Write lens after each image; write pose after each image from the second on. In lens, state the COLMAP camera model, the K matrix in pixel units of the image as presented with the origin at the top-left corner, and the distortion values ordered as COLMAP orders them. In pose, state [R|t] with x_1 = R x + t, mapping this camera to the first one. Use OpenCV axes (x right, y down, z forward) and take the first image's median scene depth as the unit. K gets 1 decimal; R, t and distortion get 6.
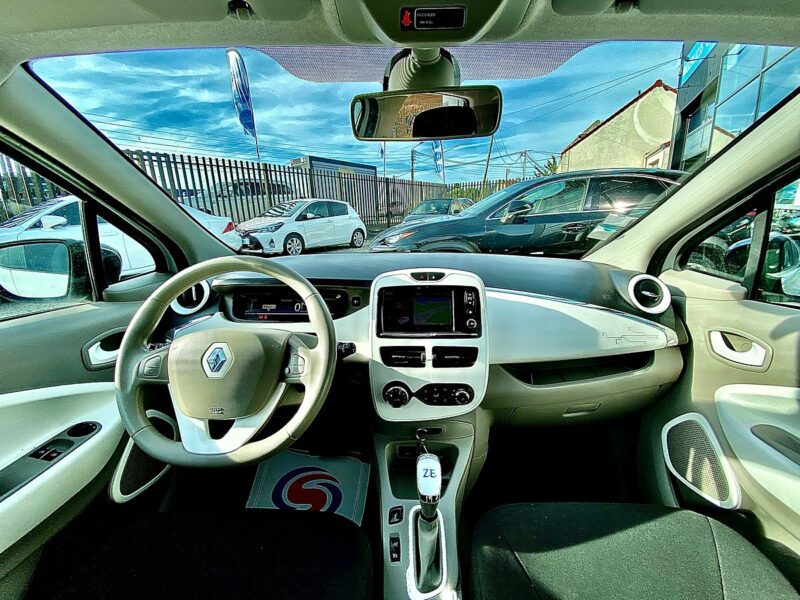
lens RADIAL K [[325.9, 0, 400.0], [0, 325.9, 300.0], [0, 0, 1]] dist [0.017255, -0.018835]
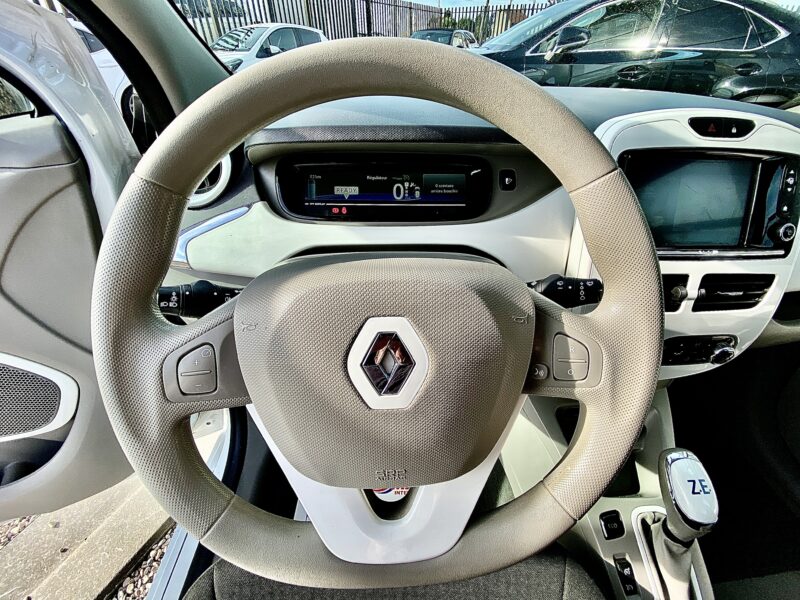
lens RADIAL K [[325.9, 0, 400.0], [0, 325.9, 300.0], [0, 0, 1]] dist [0.017255, -0.018835]
pose [[0.997868, -0.021748, 0.061538, -0.425472], [-0.002878, 0.927275, 0.374369, -0.016386], [-0.065204, -0.373748, 0.925236, 0.519782]]
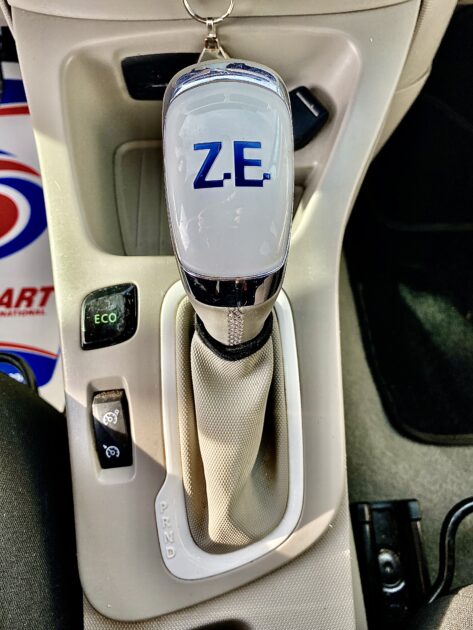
lens RADIAL K [[482.0, 0, 236.5], [0, 482.0, 315.0], [0, 0, 1]] dist [0.007599, -0.001925]
pose [[0.997490, -0.069336, 0.014372, 0.072932], [0.035459, 0.664791, 0.746187, 0.338791], [-0.061292, -0.743805, 0.665581, 0.665314]]
